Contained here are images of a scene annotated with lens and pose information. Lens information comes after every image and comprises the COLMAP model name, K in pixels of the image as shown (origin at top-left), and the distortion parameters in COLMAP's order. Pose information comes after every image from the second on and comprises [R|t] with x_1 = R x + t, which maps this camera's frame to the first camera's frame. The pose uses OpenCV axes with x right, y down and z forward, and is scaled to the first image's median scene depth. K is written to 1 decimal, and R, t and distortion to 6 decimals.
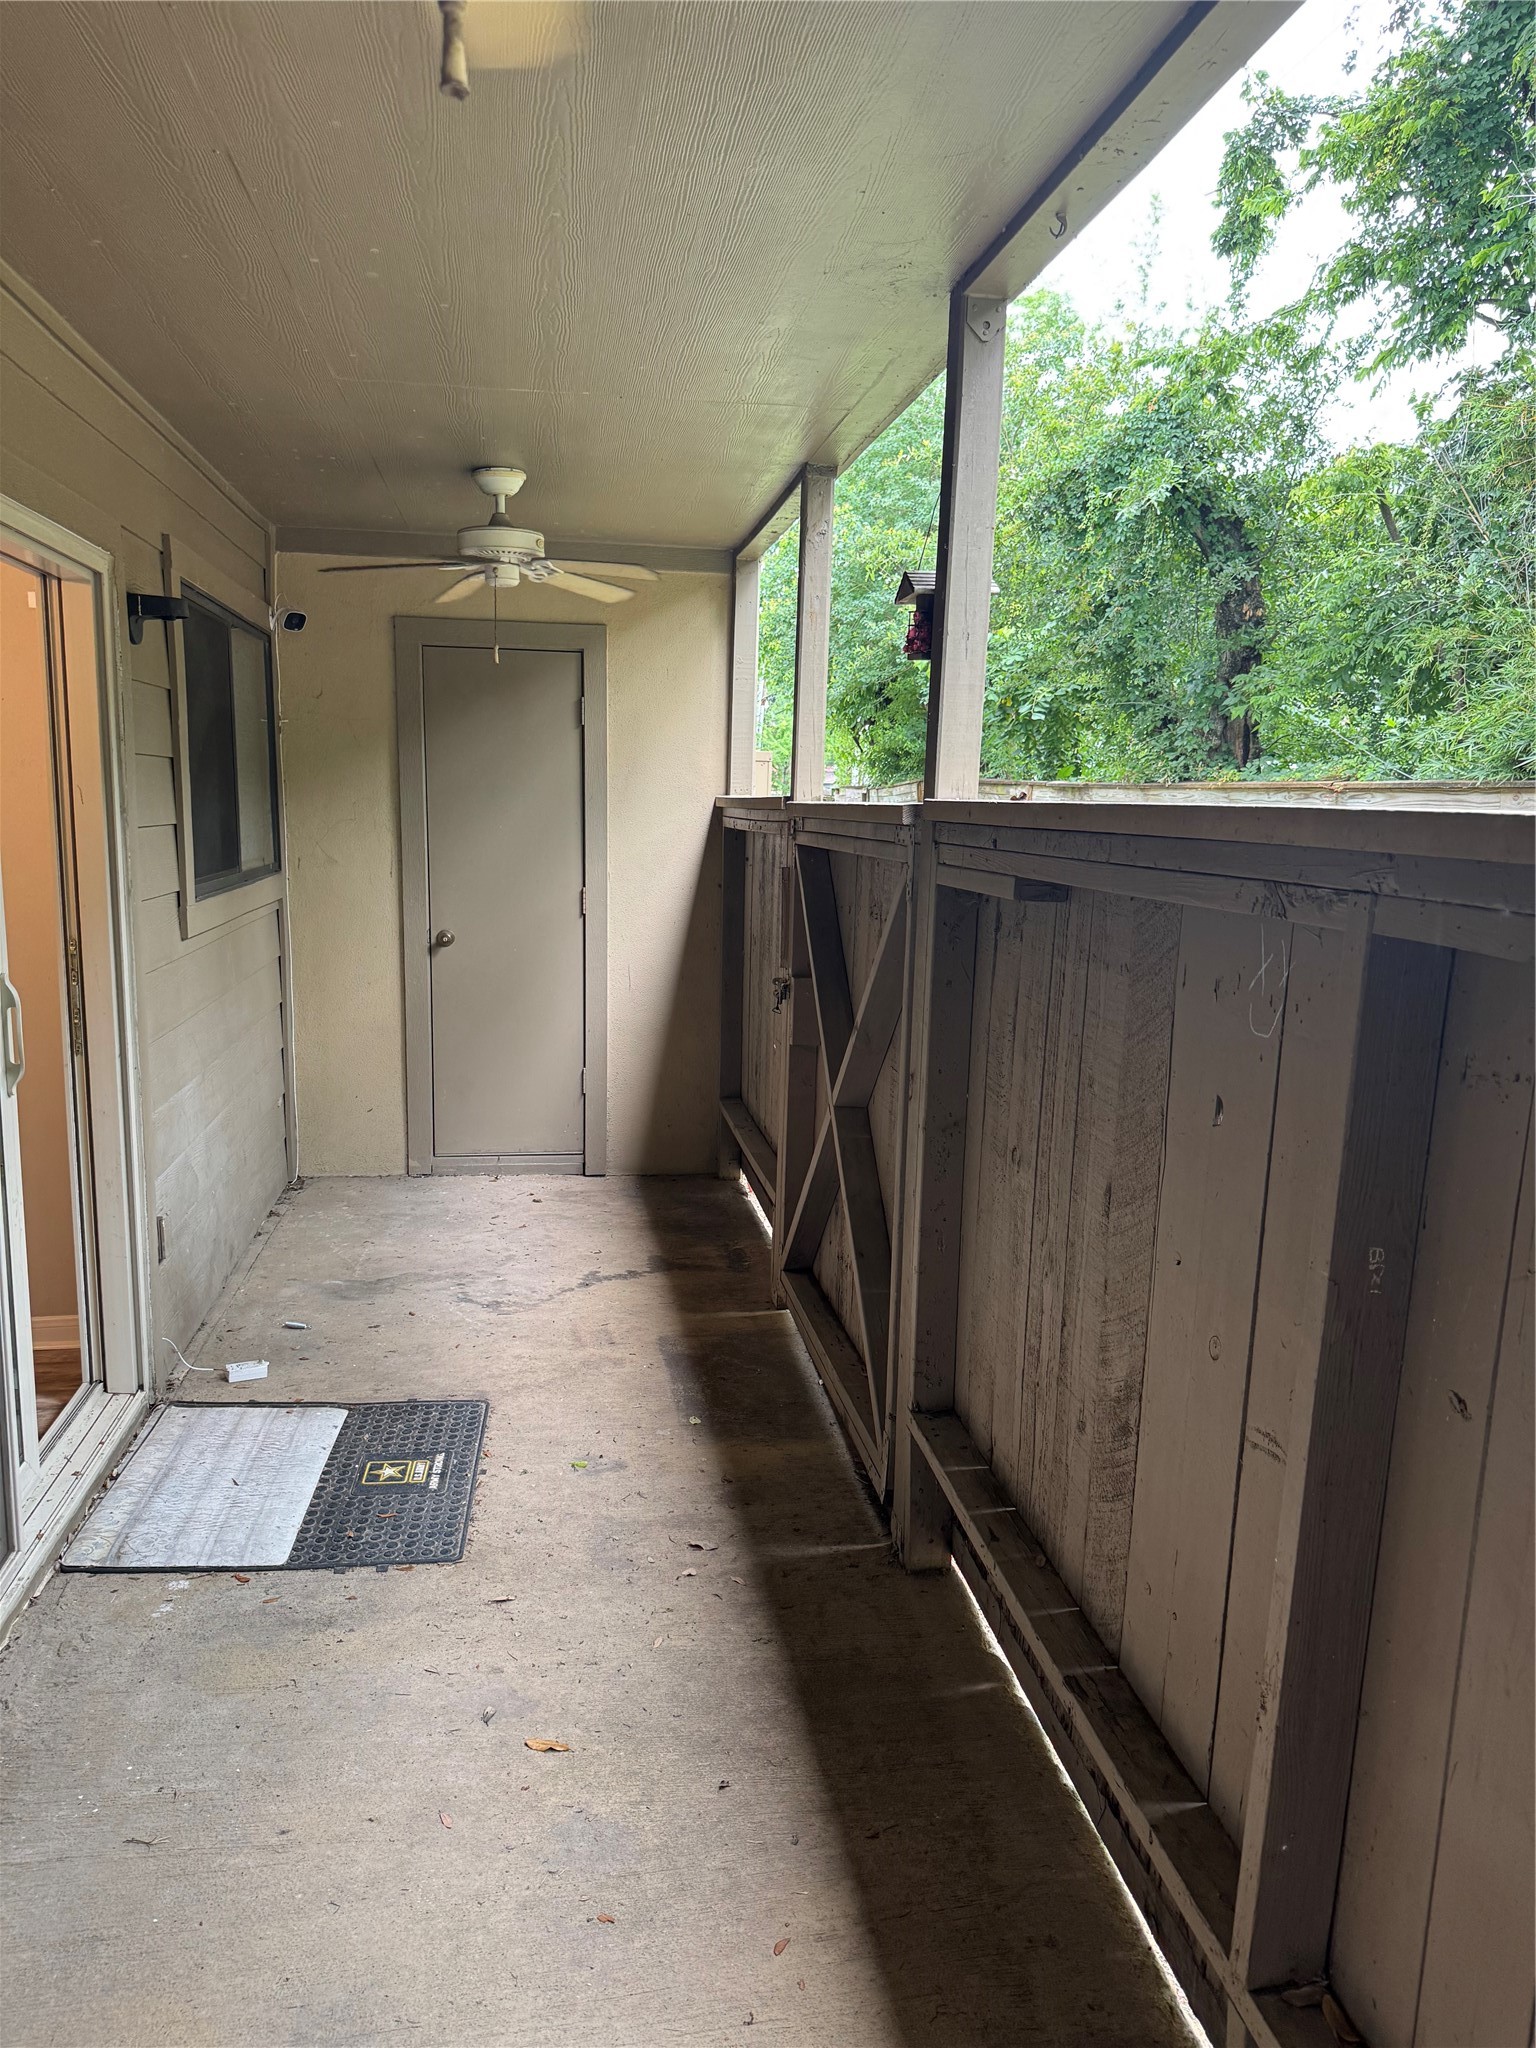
lens RADIAL K [[1397.7, 0, 768.4], [0, 1397.7, 1042.6], [0, 0, 1]] dist [0.047288, -0.090021]
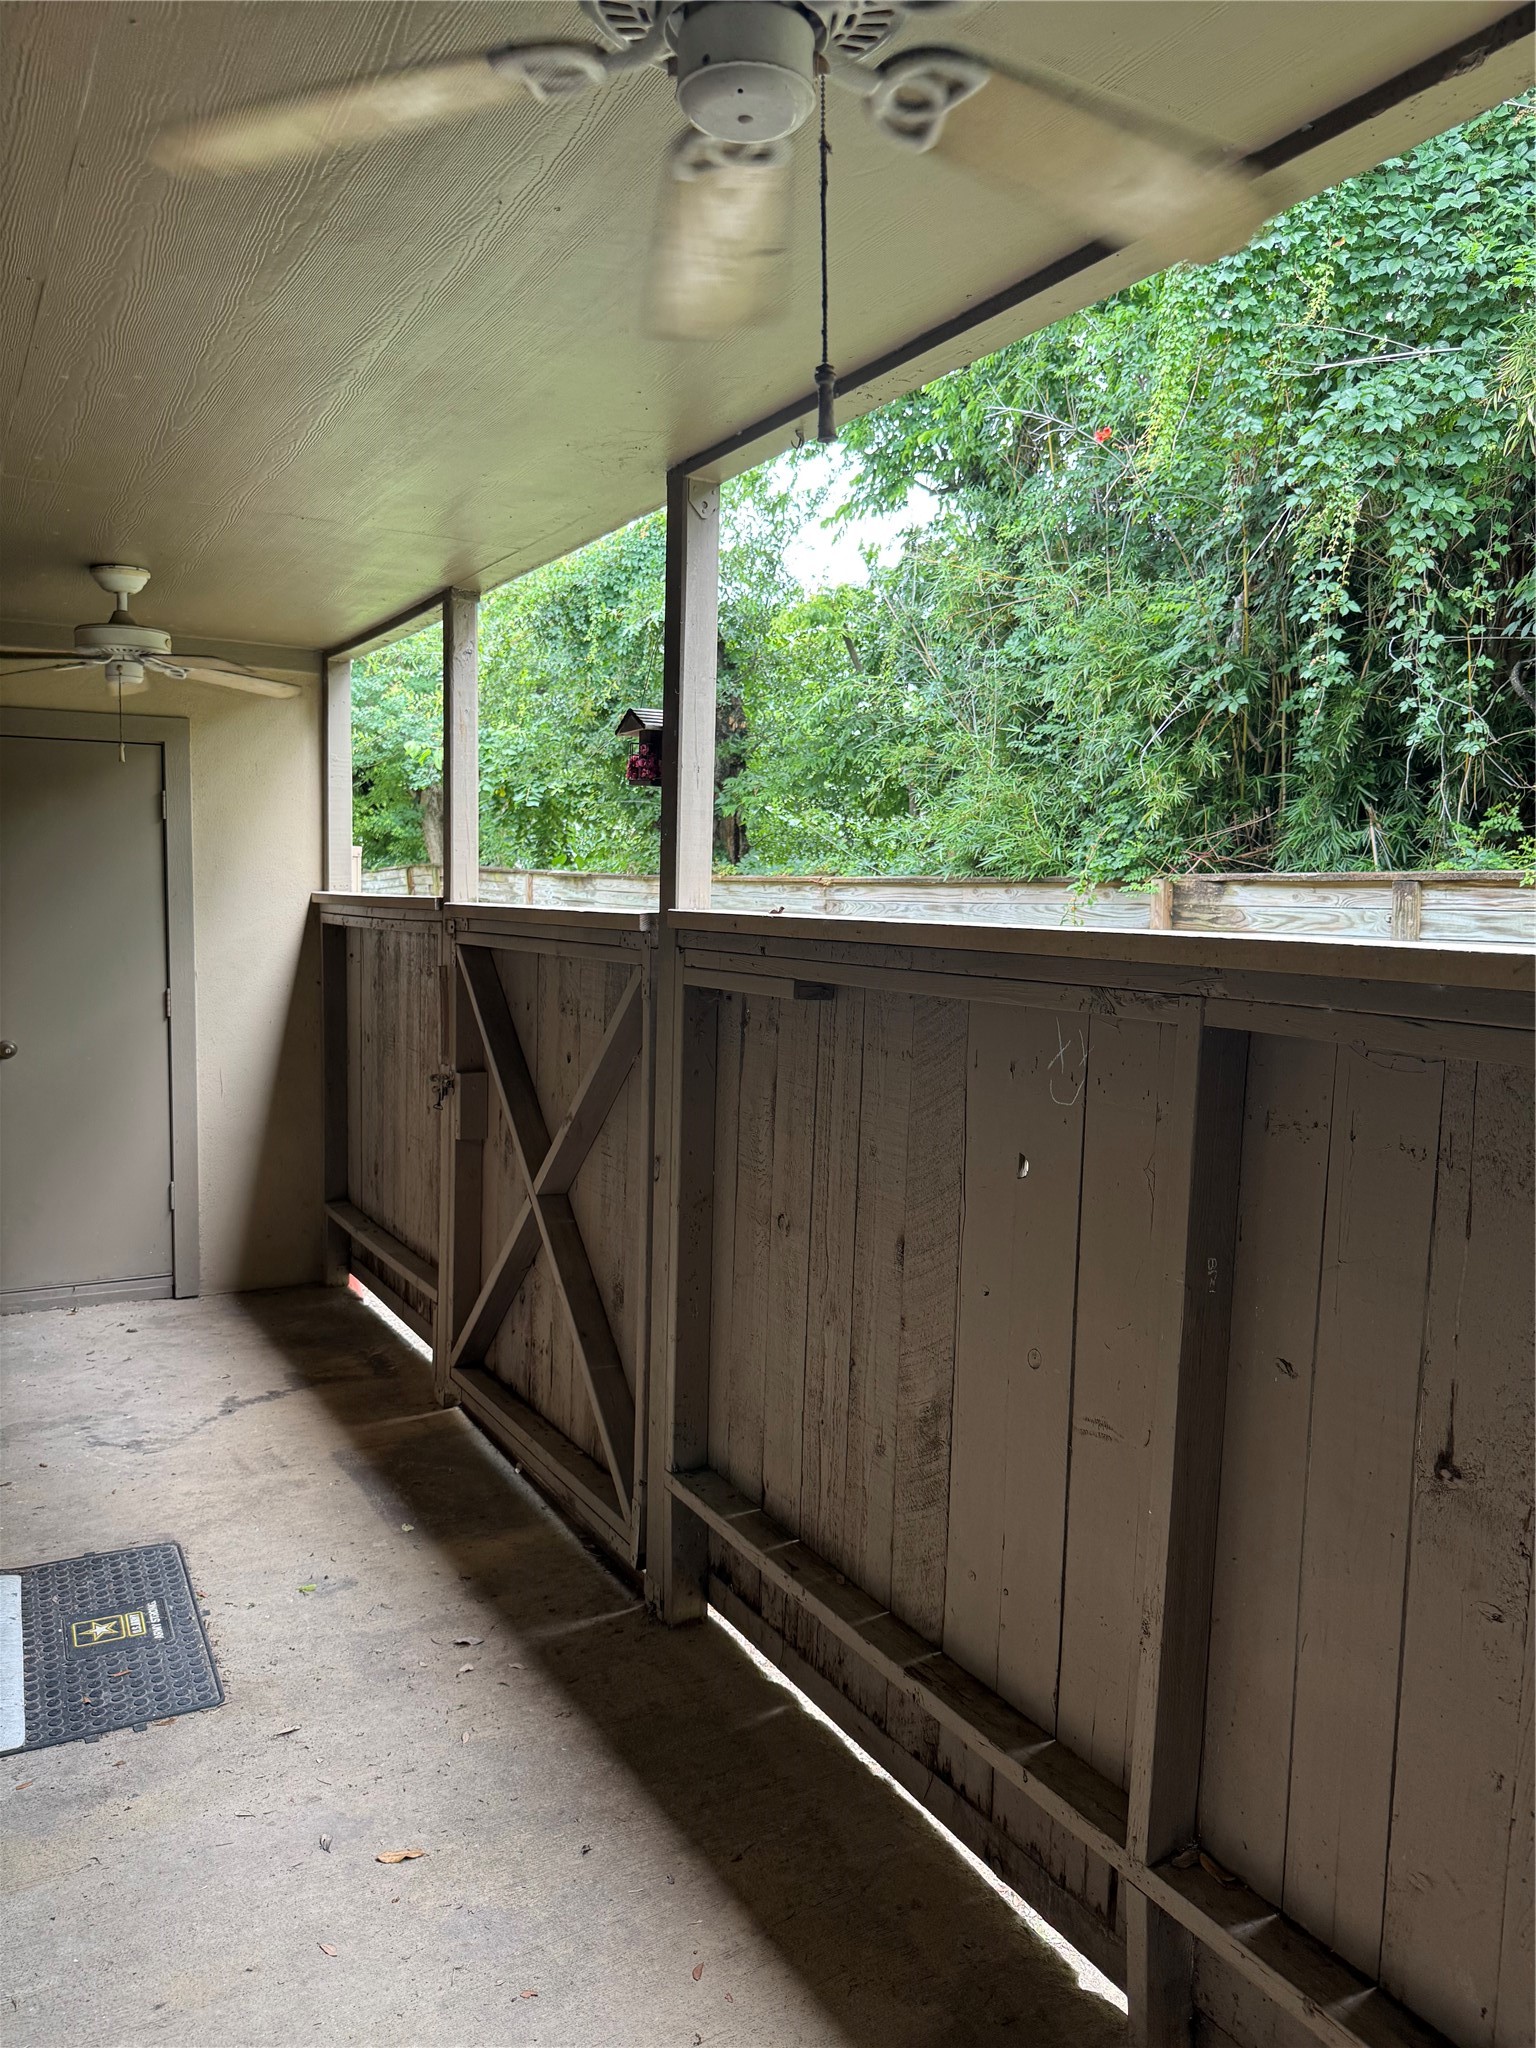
lens RADIAL K [[1409.1, 0, 760.7], [0, 1409.1, 1026.9], [0, 0, 1]] dist [0.016386, -0.036218]
pose [[0.930551, -0.036199, 0.364367, -0.187718], [0.062432, 0.996215, -0.060475, -0.006580], [-0.360799, 0.079023, 0.929290, -0.048494]]
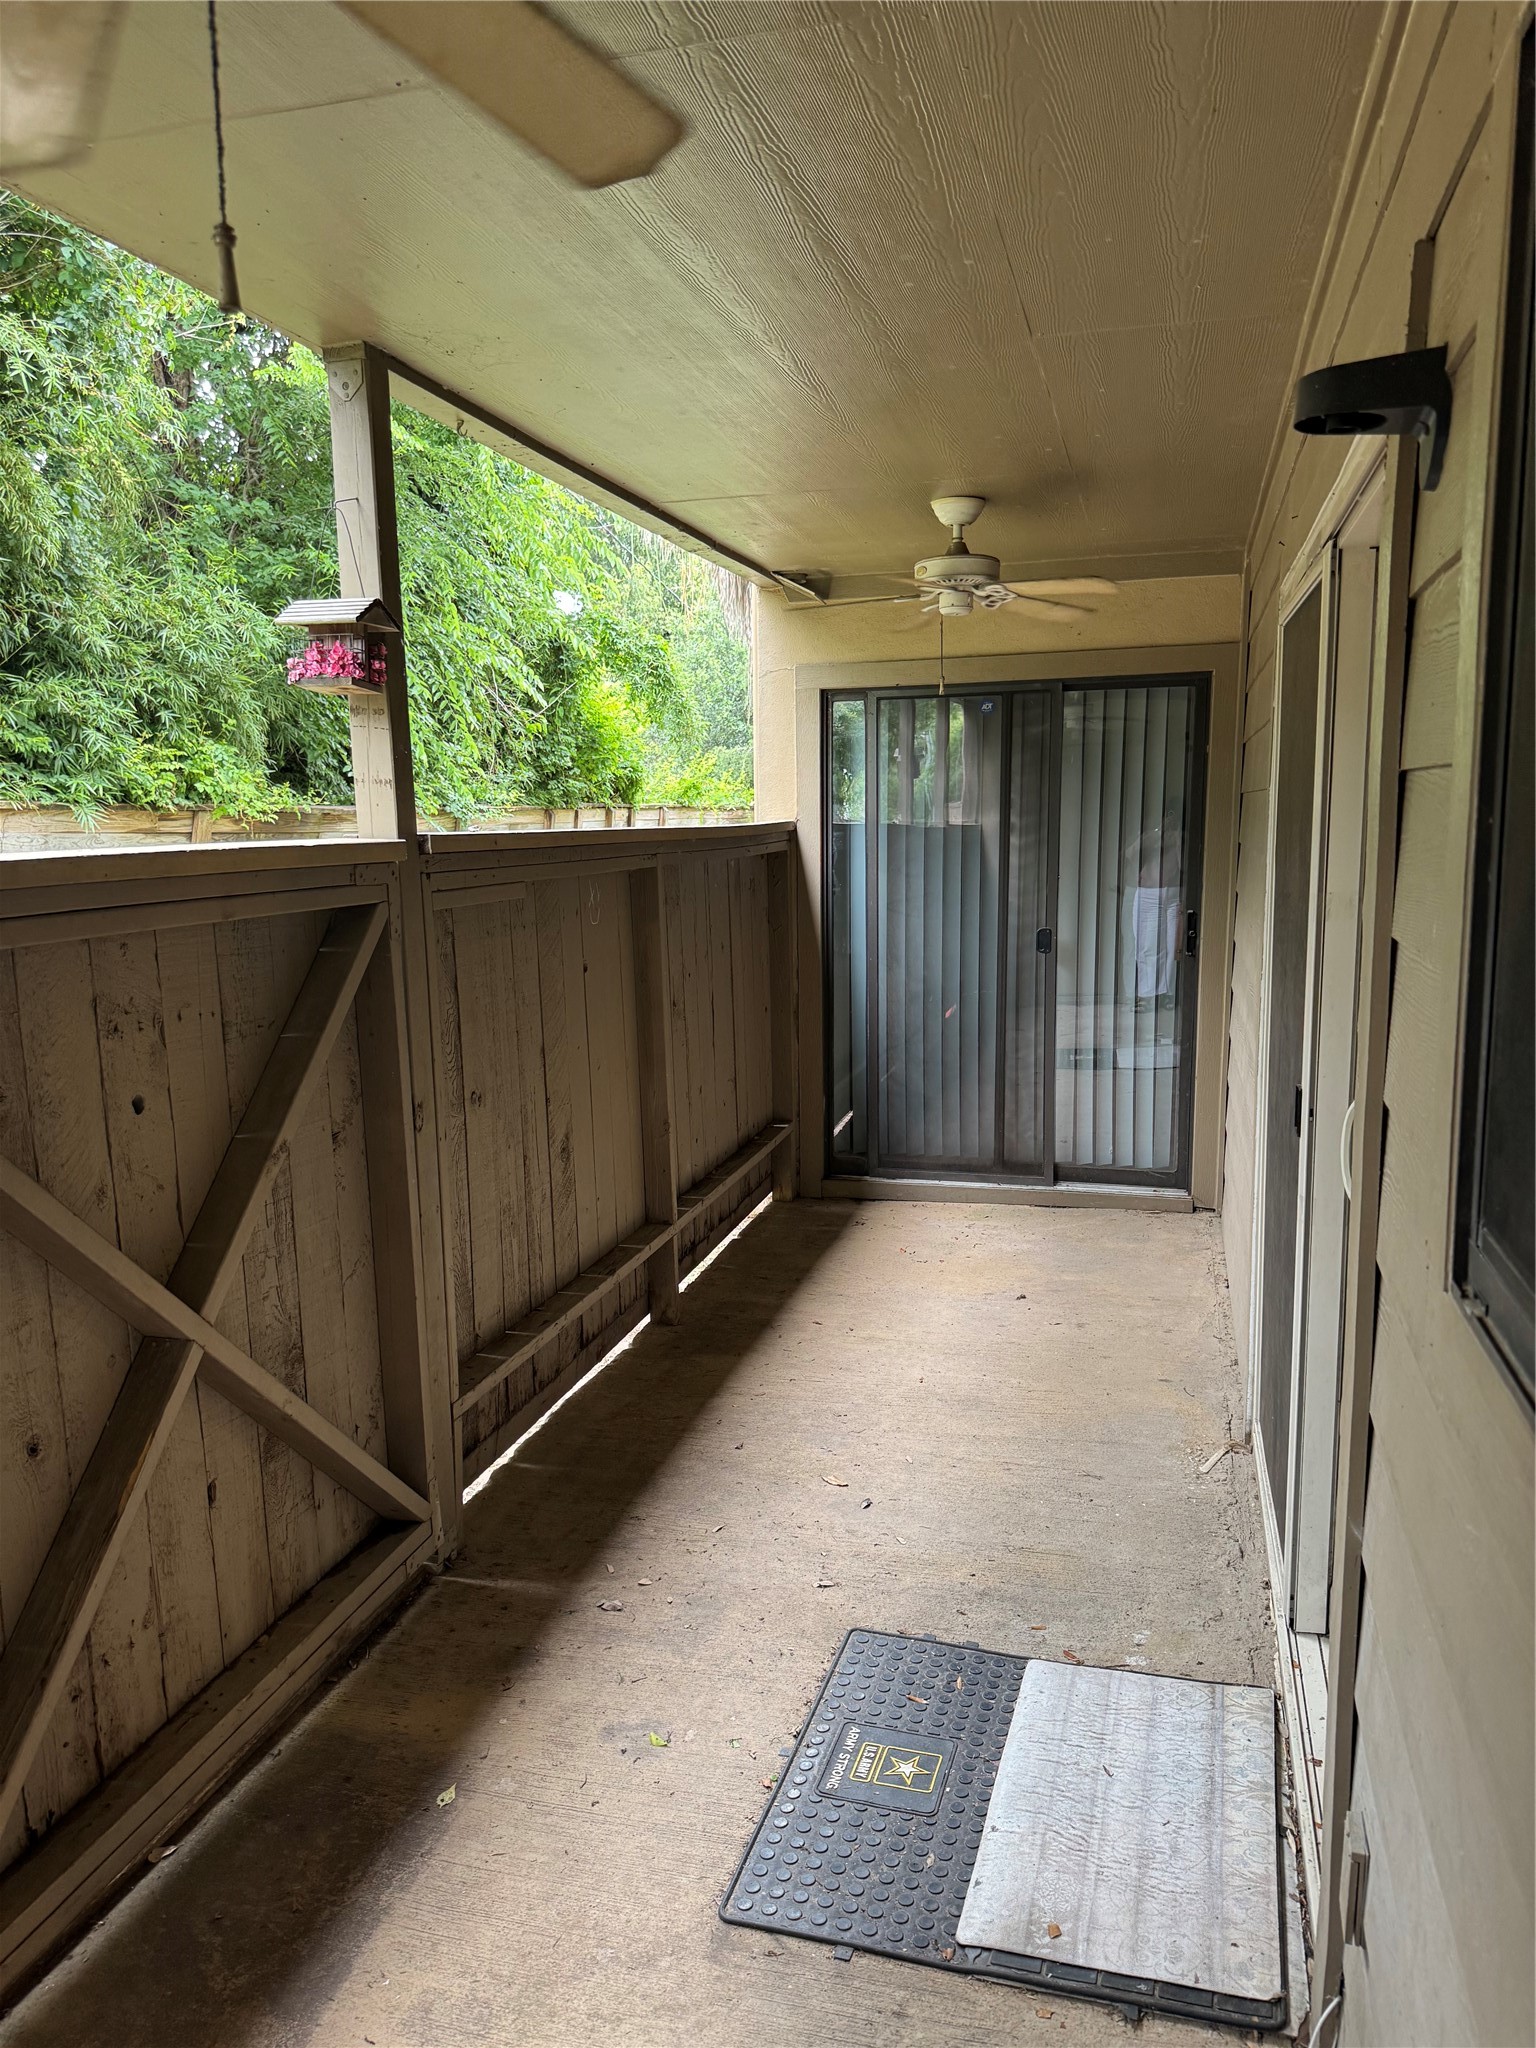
lens RADIAL K [[1409.1, 0, 760.7], [0, 1409.1, 1026.9], [0, 0, 1]] dist [0.016386, -0.036218]
pose [[-0.903197, -0.070683, 0.423366, -0.479233], [0.074441, 0.945606, 0.316683, -0.291284], [-0.422721, 0.317544, -0.848807, 1.514267]]
